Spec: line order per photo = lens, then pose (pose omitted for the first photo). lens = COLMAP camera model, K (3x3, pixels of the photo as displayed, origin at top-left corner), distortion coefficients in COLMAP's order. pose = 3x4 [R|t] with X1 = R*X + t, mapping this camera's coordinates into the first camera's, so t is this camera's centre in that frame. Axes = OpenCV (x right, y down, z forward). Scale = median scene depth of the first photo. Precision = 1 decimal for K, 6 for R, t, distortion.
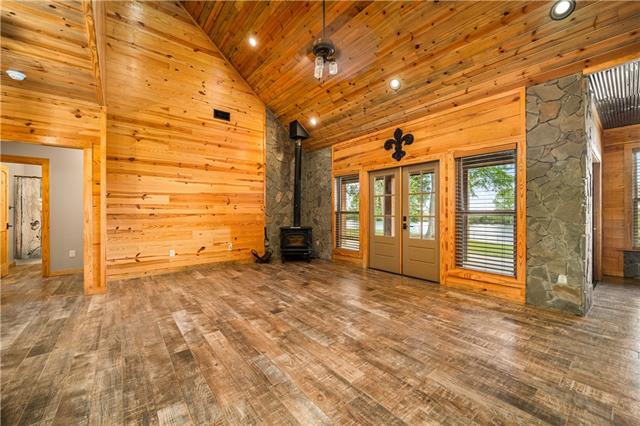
lens RADIAL K [[253.9, 0, 326.7], [0, 253.9, 214.3], [0, 0, 1]] dist [-0.001740, -0.000215]
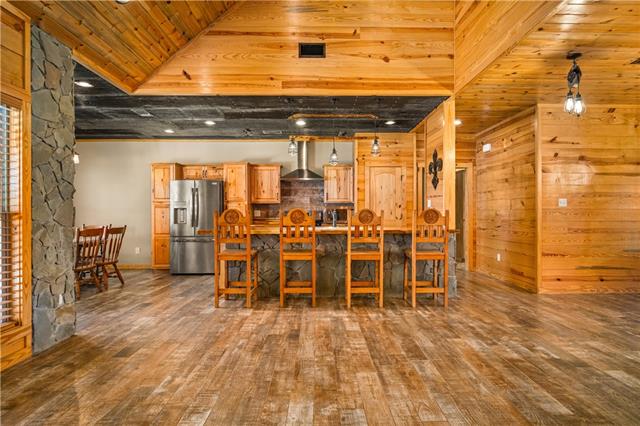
lens RADIAL K [[349.1, 0, 322.7], [0, 349.1, 211.2], [0, 0, 1]] dist [0.001354, 0.000750]
pose [[-0.776125, 0.007802, 0.630531, -0.459631], [0.008452, 0.999962, -0.001969, -0.010028], [-0.630522, 0.003800, -0.776162, 1.584168]]
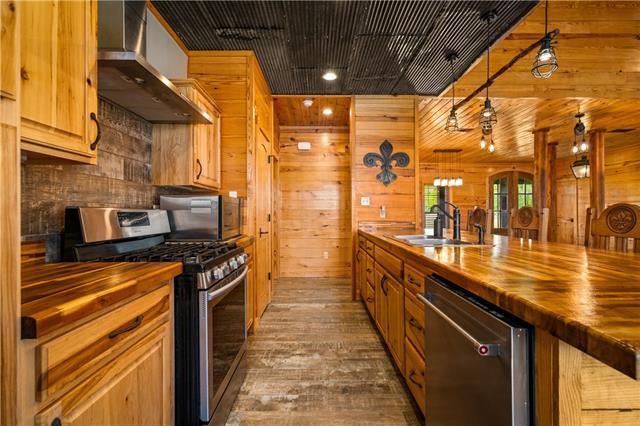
lens RADIAL K [[284.9, 0, 320.0], [0, 284.9, 213.0], [0, 0, 1]] dist [-0.000252, 0.000032]
pose [[-0.639541, 0.003589, -0.768749, 1.760856], [-0.003439, 0.999966, 0.007529, -0.005346], [0.768749, 0.007459, -0.639507, 0.203890]]
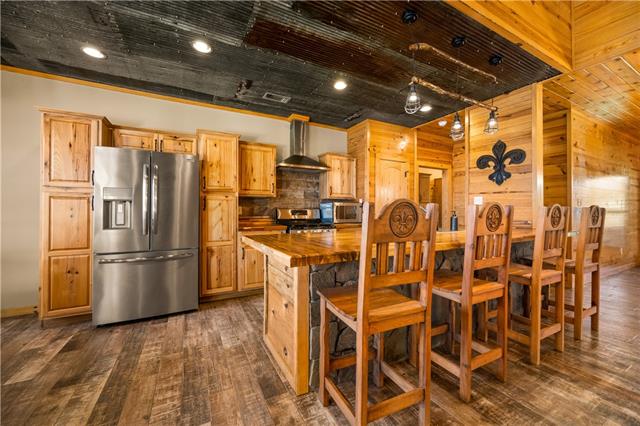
lens RADIAL K [[252.7, 0, 323.1], [0, 252.7, 209.4], [0, 0, 1]] dist [0.000161, 0.000269]
pose [[-0.978212, -0.000469, 0.207608, 1.007586], [0.000155, 0.999996, 0.002986, -0.012658], [-0.207608, 0.002953, -0.978208, 1.052918]]
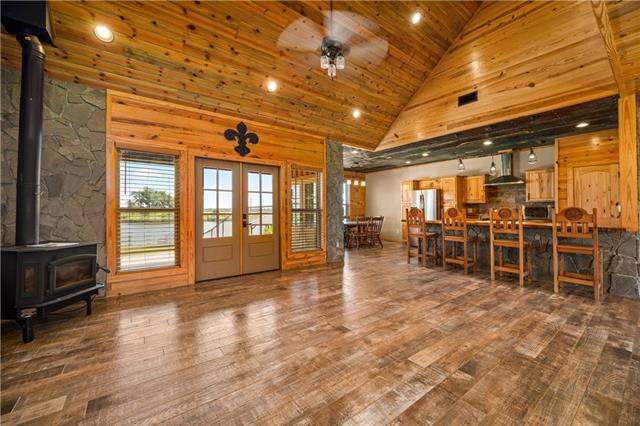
lens RADIAL K [[252.7, 0, 323.1], [0, 252.7, 209.4], [0, 0, 1]] dist [0.000161, 0.000269]
pose [[0.044704, 0.004141, 0.998992, -1.227681], [0.004097, 0.999982, -0.004328, -0.008724], [-0.998992, 0.004287, 0.044686, 1.224156]]
